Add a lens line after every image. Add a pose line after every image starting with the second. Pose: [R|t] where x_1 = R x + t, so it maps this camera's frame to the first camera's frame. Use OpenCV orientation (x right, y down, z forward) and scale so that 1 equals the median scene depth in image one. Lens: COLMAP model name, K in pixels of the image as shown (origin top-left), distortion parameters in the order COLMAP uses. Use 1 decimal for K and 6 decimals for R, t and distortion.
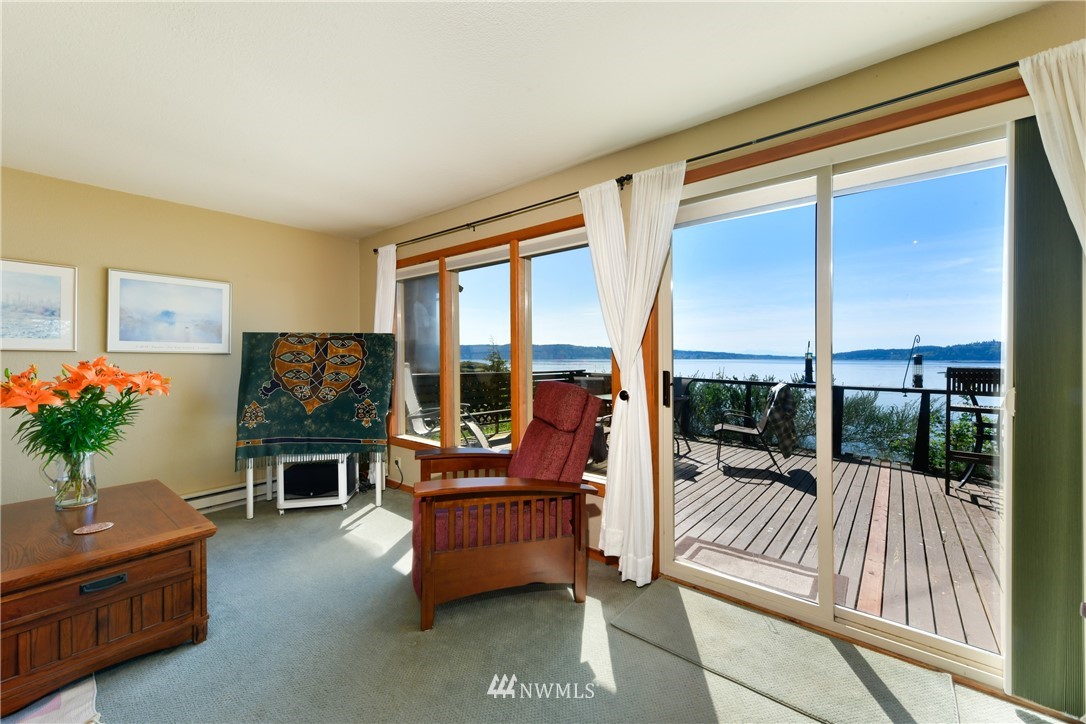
lens RADIAL K [[428.3, 0, 542.8], [0, 428.3, 364.7], [0, 0, 1]] dist [-0.000128, -0.000377]
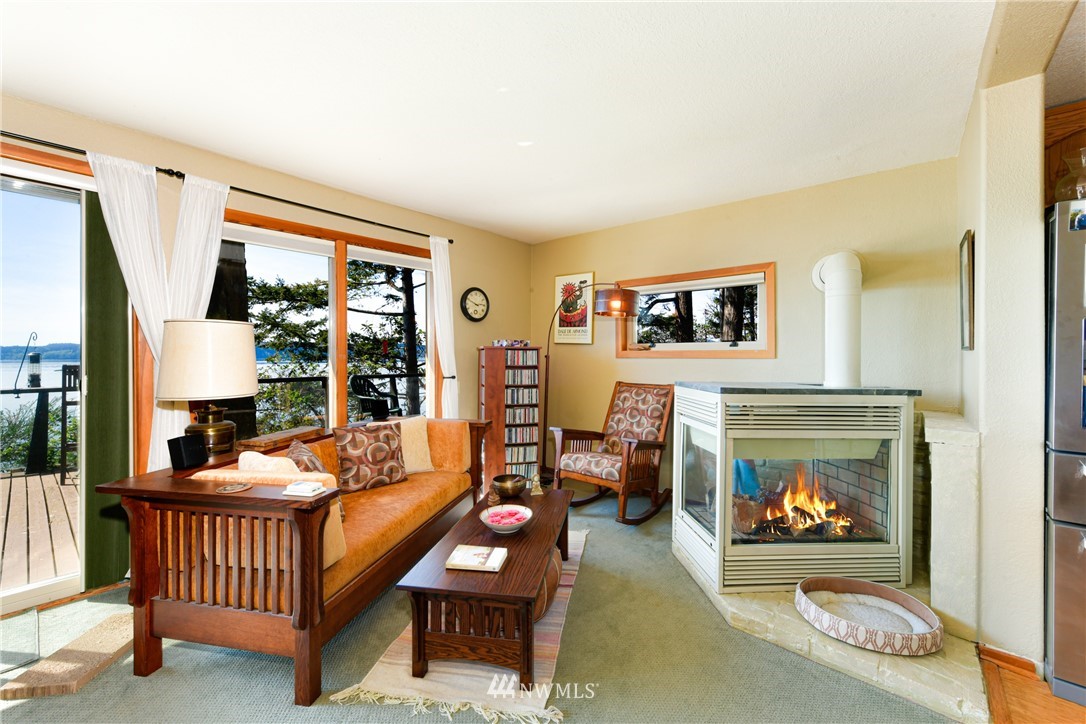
lens RADIAL K [[435.0, 0, 552.7], [0, 435.0, 354.8], [0, 0, 1]] dist [0.001328, -0.000022]
pose [[-0.003793, 0.002482, 0.999990, -0.101620], [0.017389, 0.999846, -0.002416, 0.003503], [-0.999842, 0.017380, -0.003836, -0.157693]]
